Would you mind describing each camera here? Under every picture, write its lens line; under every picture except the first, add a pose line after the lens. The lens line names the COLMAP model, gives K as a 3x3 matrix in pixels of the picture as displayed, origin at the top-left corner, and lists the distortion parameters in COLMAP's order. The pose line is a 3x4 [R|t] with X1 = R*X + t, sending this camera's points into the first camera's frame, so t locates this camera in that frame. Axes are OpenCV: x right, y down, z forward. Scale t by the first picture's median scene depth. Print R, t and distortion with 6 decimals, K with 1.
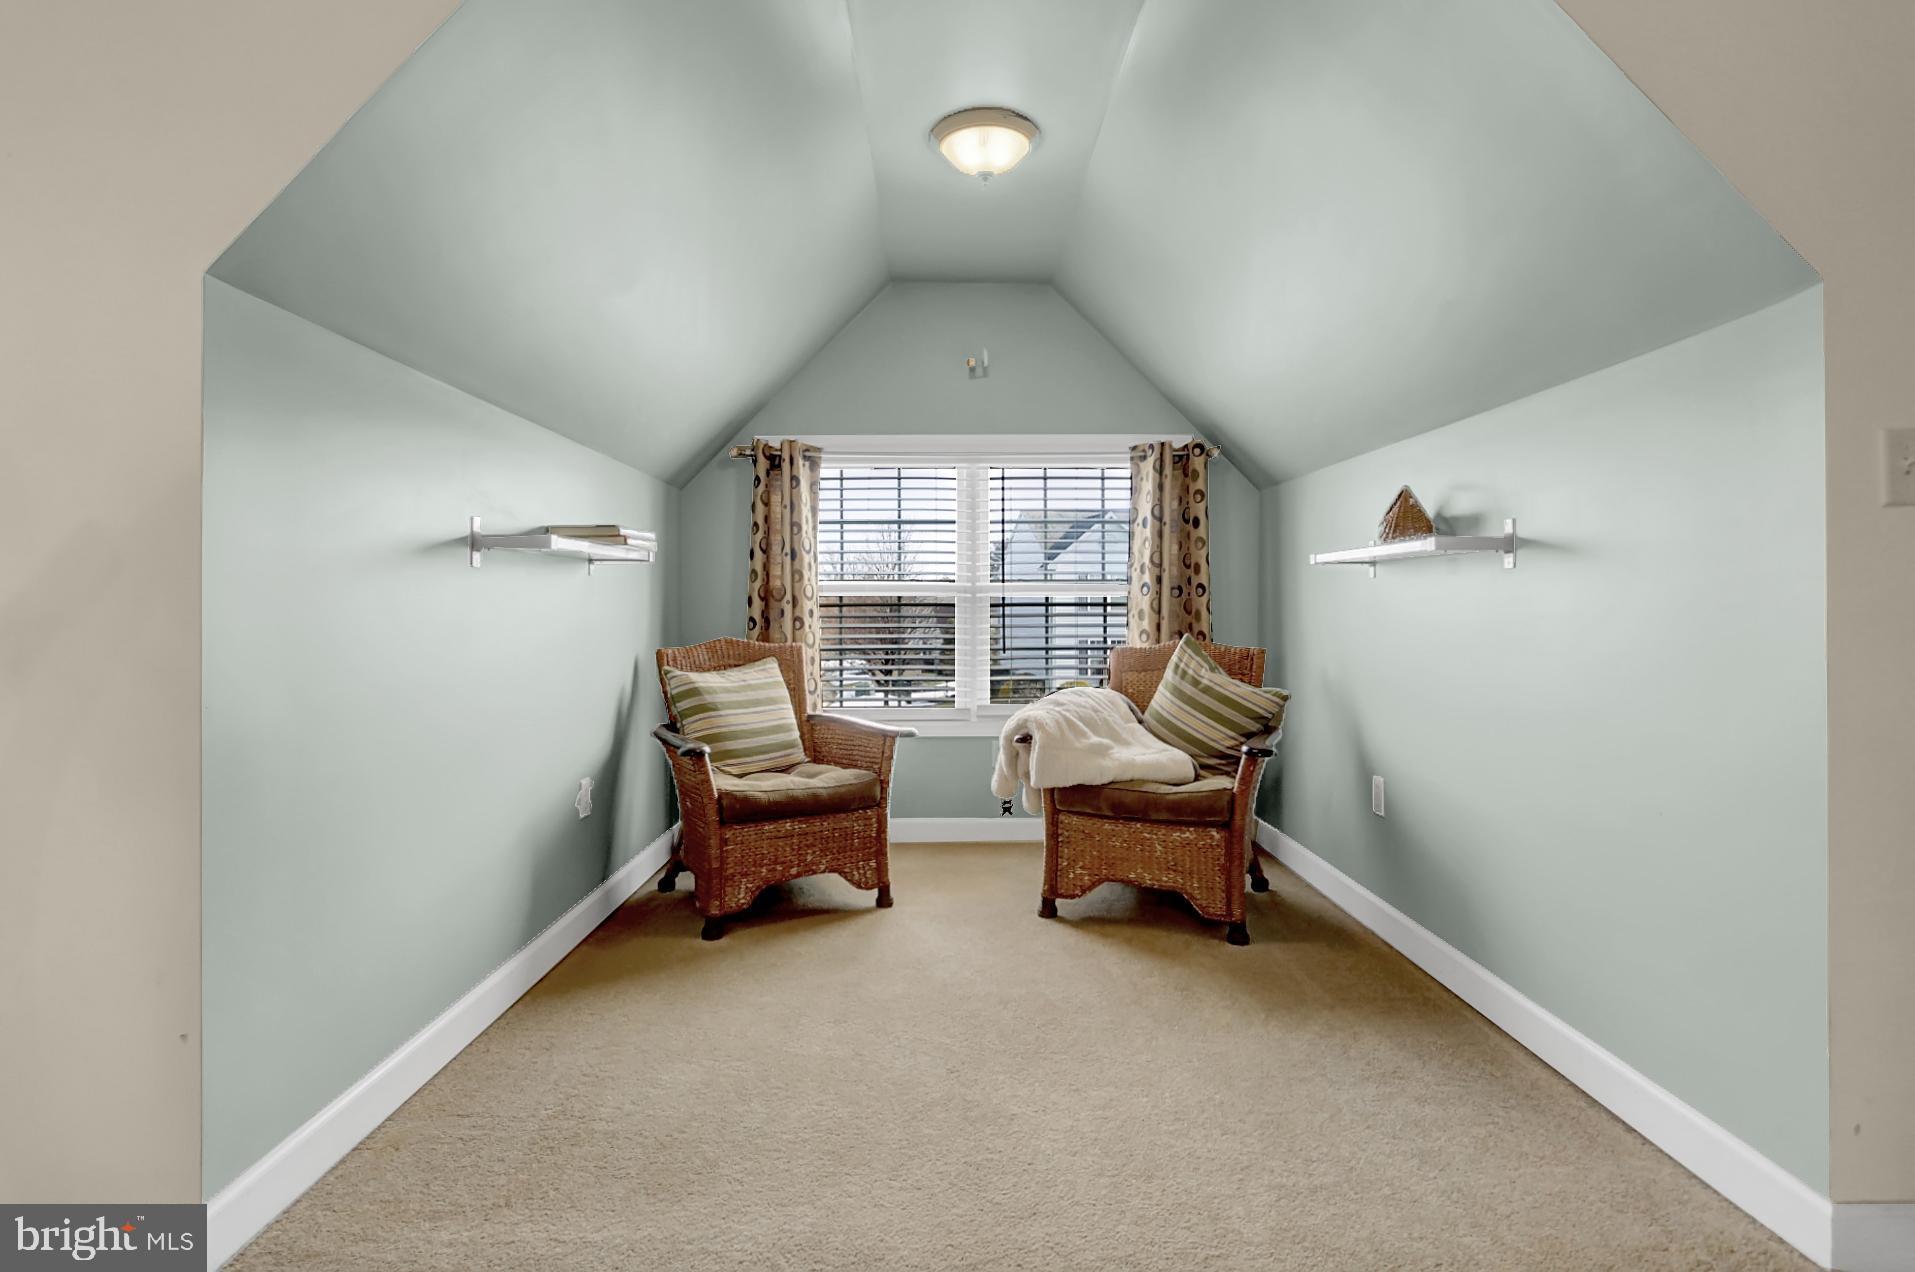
lens RADIAL K [[972.2, 0, 946.4], [0, 972.2, 623.6], [0, 0, 1]] dist [-0.080612, 0.044662]
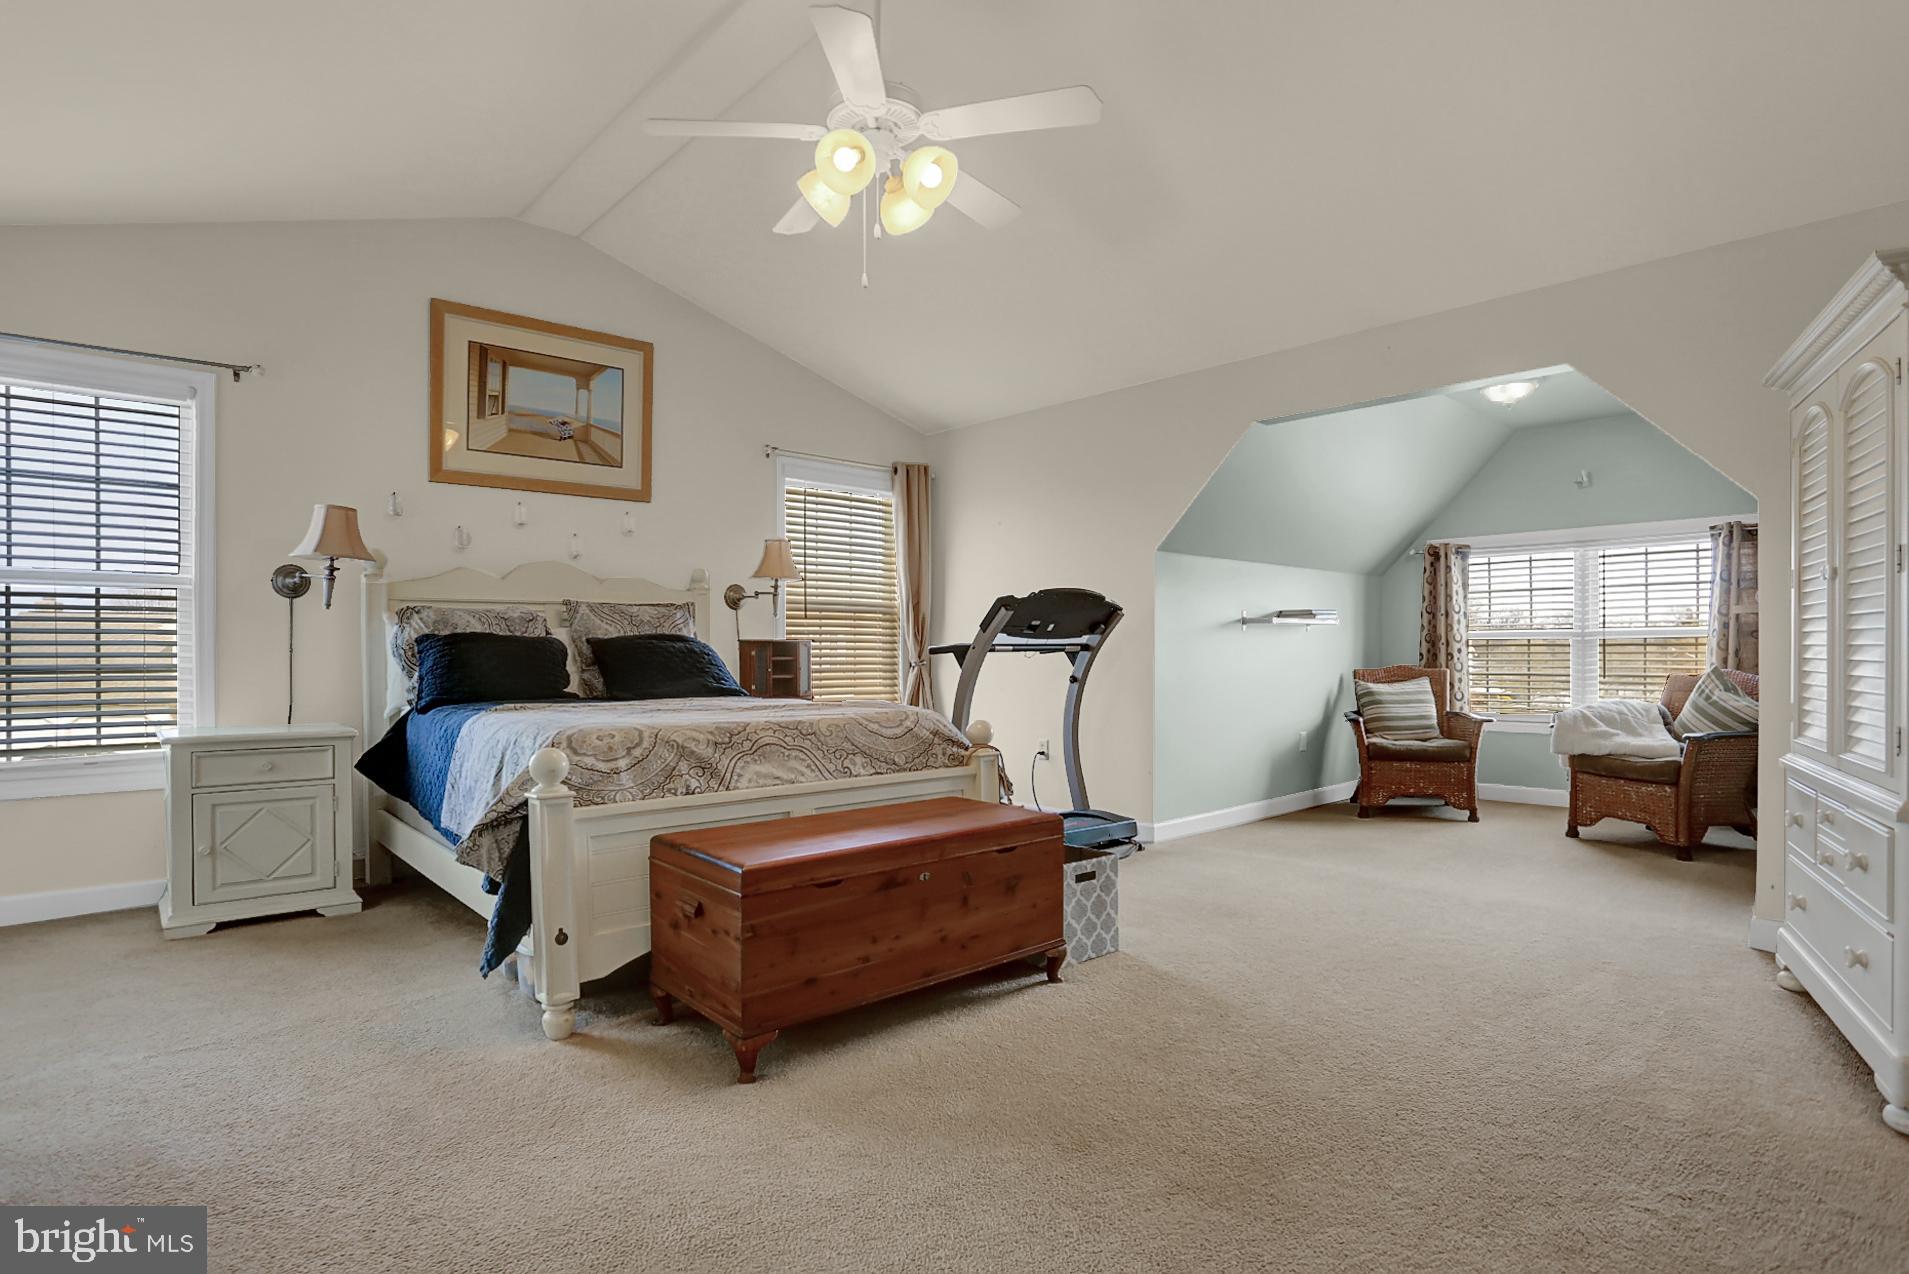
lens RADIAL K [[969.1, 0, 943.5], [0, 969.1, 624.7], [0, 0, 1]] dist [-0.080612, 0.044662]
pose [[0.656979, -0.018827, -0.753674, 0.496088], [-0.011996, 0.999300, -0.035420, 0.012549], [0.753813, 0.032312, 0.656294, -0.690497]]
